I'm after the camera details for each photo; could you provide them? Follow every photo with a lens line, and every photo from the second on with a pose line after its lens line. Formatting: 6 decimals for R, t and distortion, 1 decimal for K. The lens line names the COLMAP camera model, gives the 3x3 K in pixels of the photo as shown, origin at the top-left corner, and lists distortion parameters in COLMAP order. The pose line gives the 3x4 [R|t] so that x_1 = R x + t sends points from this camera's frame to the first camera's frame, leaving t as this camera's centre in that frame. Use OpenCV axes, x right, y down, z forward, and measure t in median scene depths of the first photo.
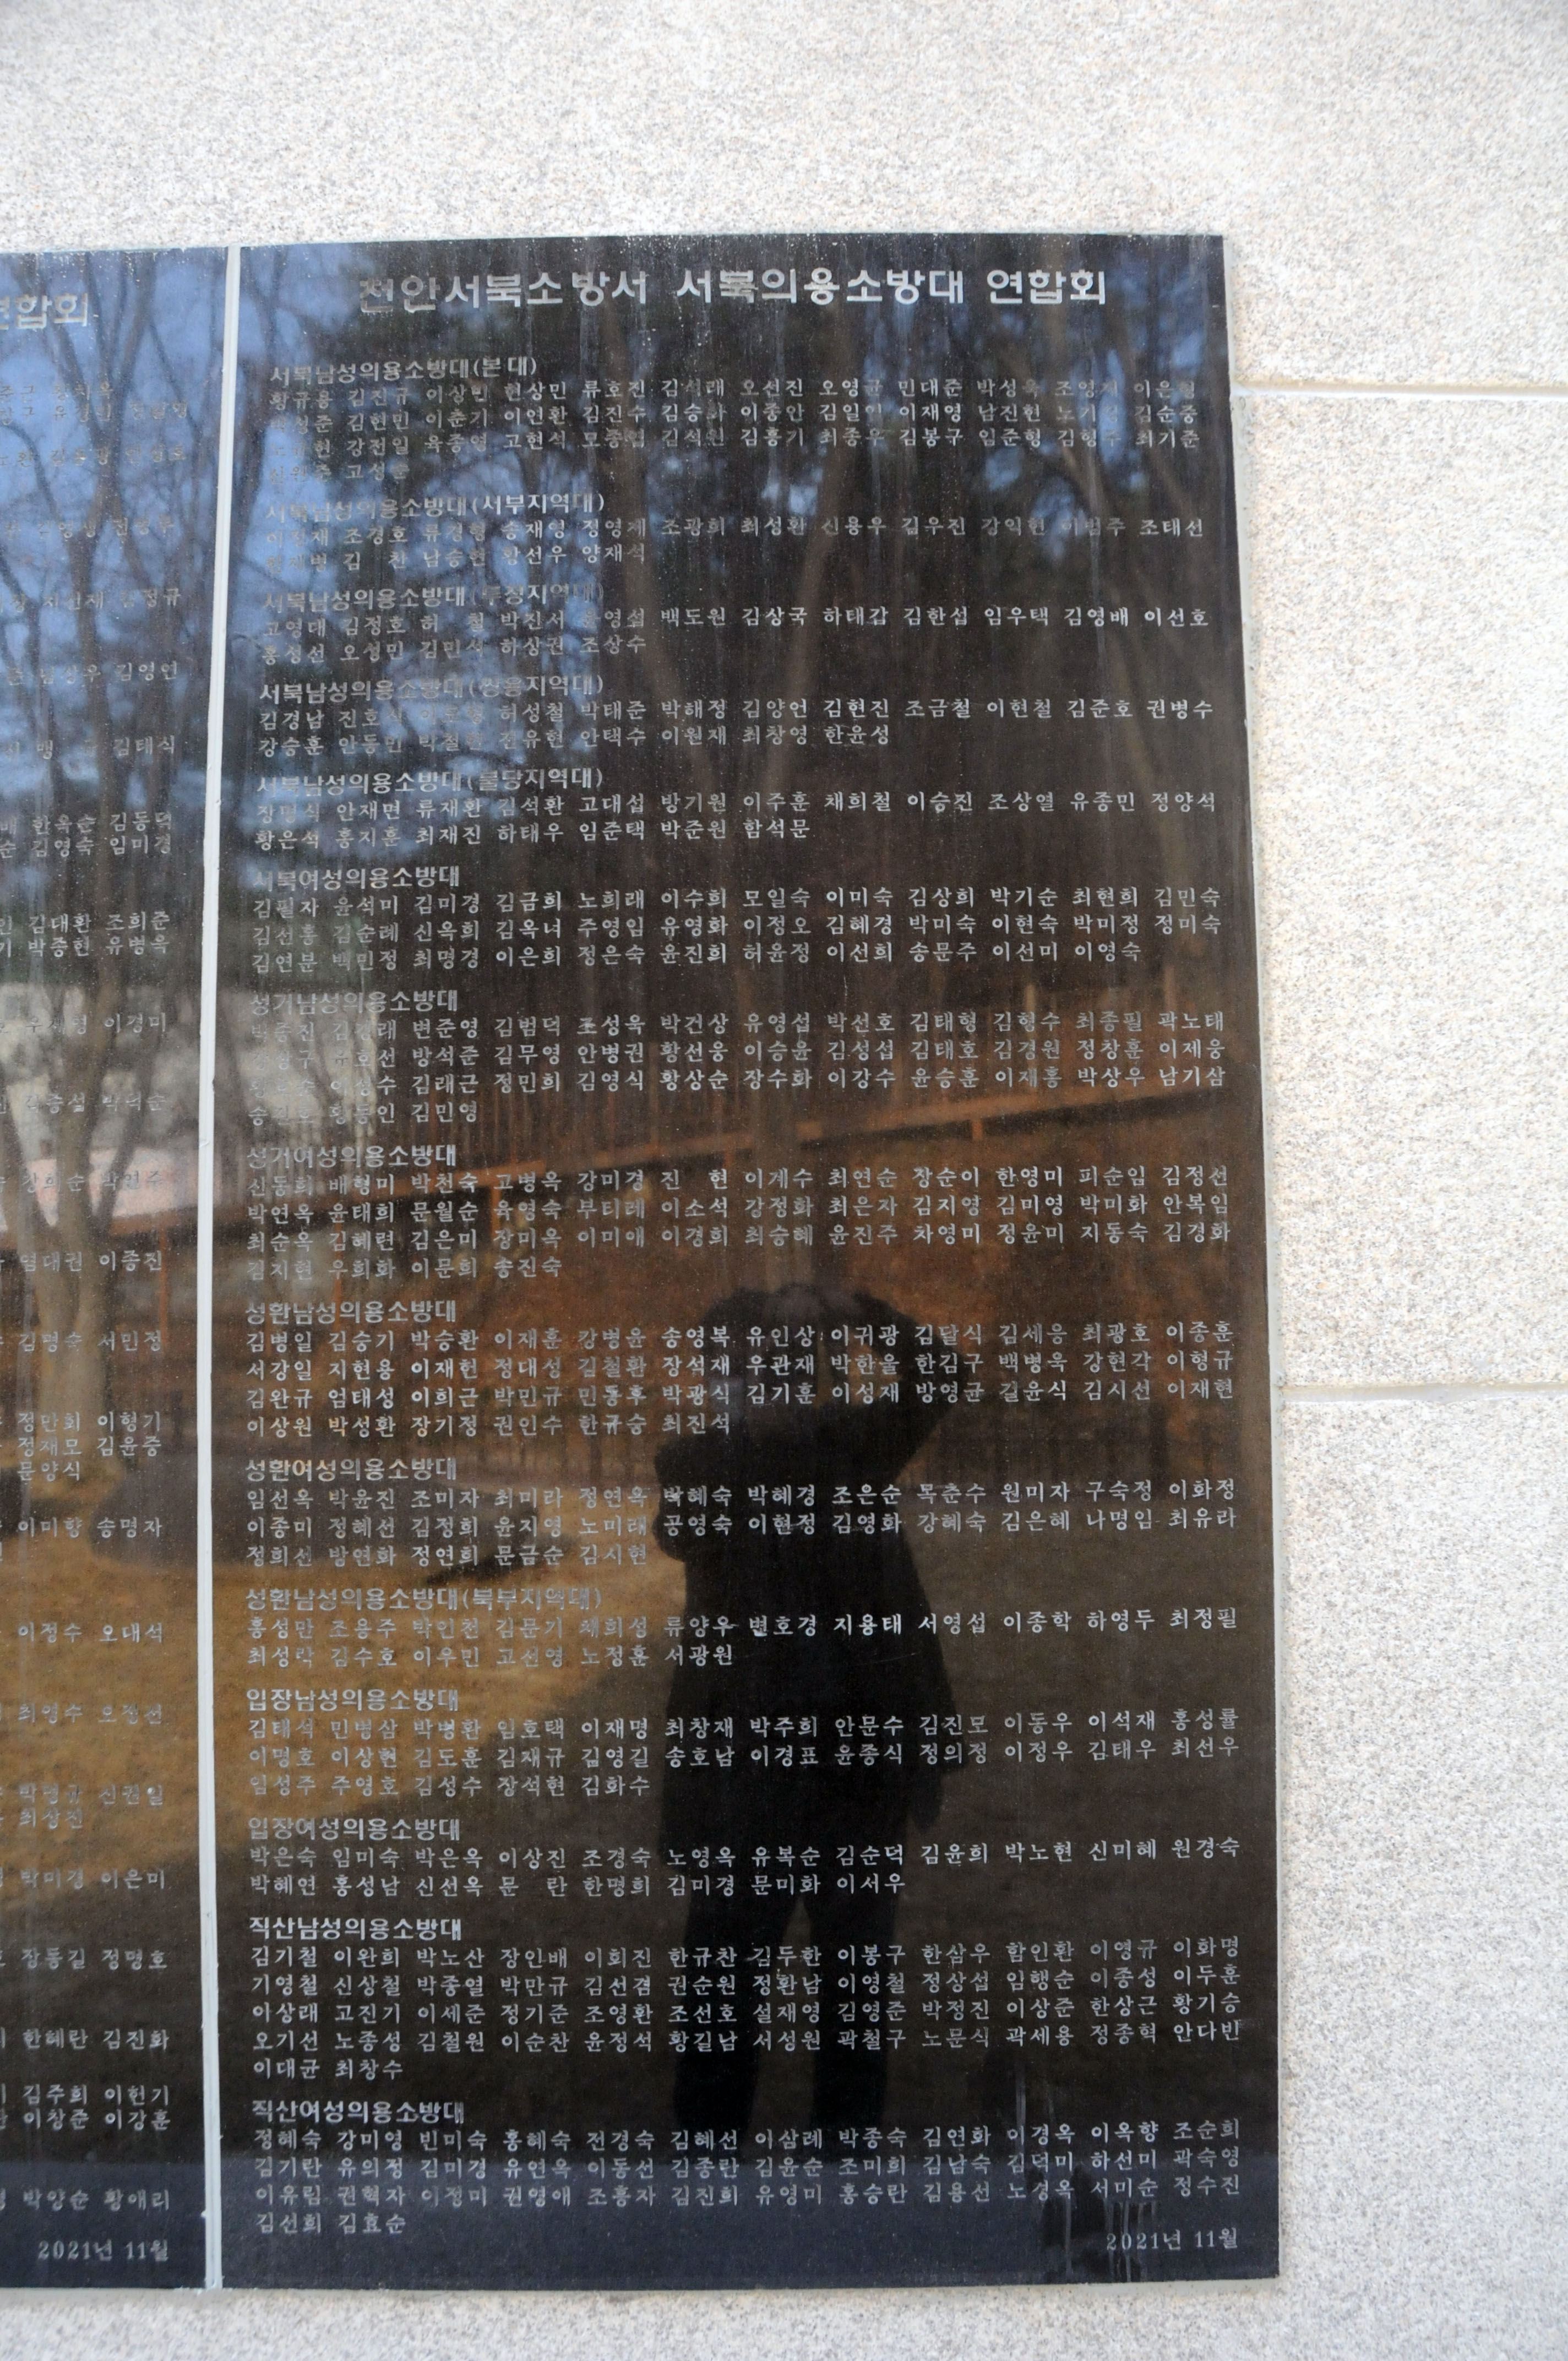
lens RADIAL K [[1890.8, 0, 783.2], [0, 1890.8, 1242.7], [0, 0, 1]] dist [-0.169560, 0.139857]
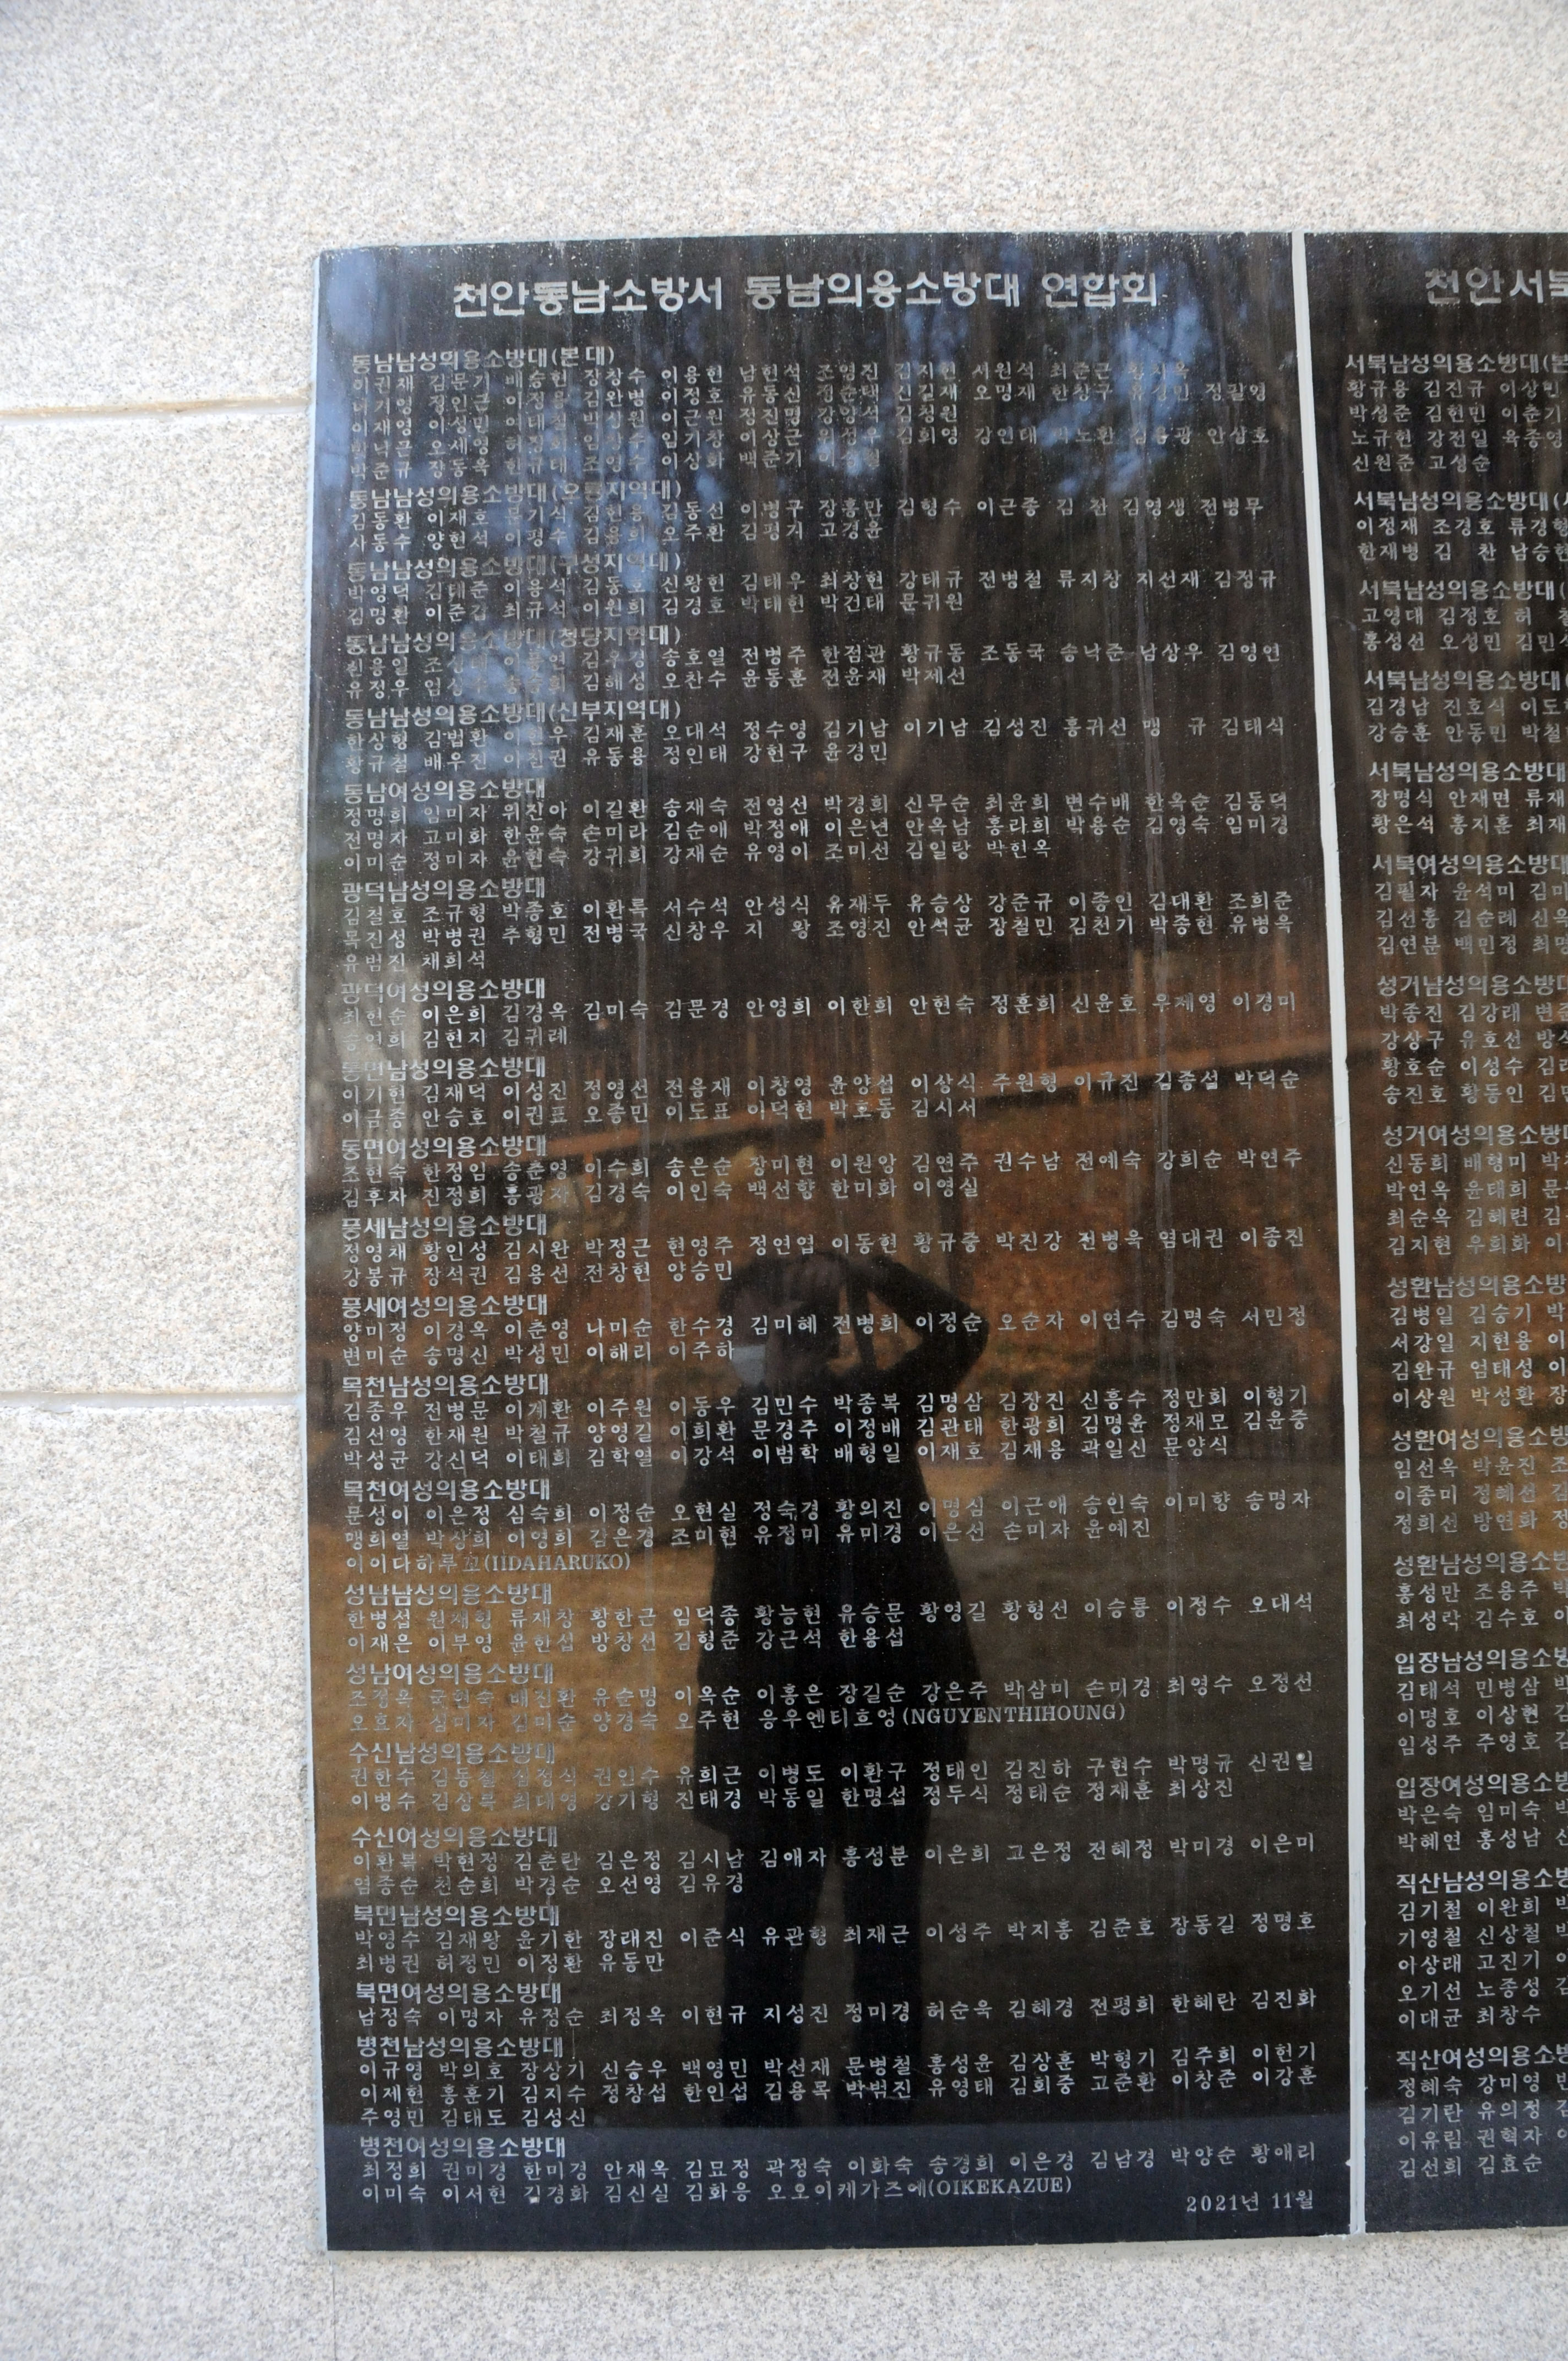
lens RADIAL K [[1804.5, 0, 835.2], [0, 1804.5, 1257.0], [0, 0, 1]] dist [-0.159560, 0.124294]
pose [[0.999983, -0.005436, 0.002329, -0.604962], [0.005376, 0.999679, 0.024757, -0.004935], [-0.002463, -0.024744, 0.999691, 0.026075]]
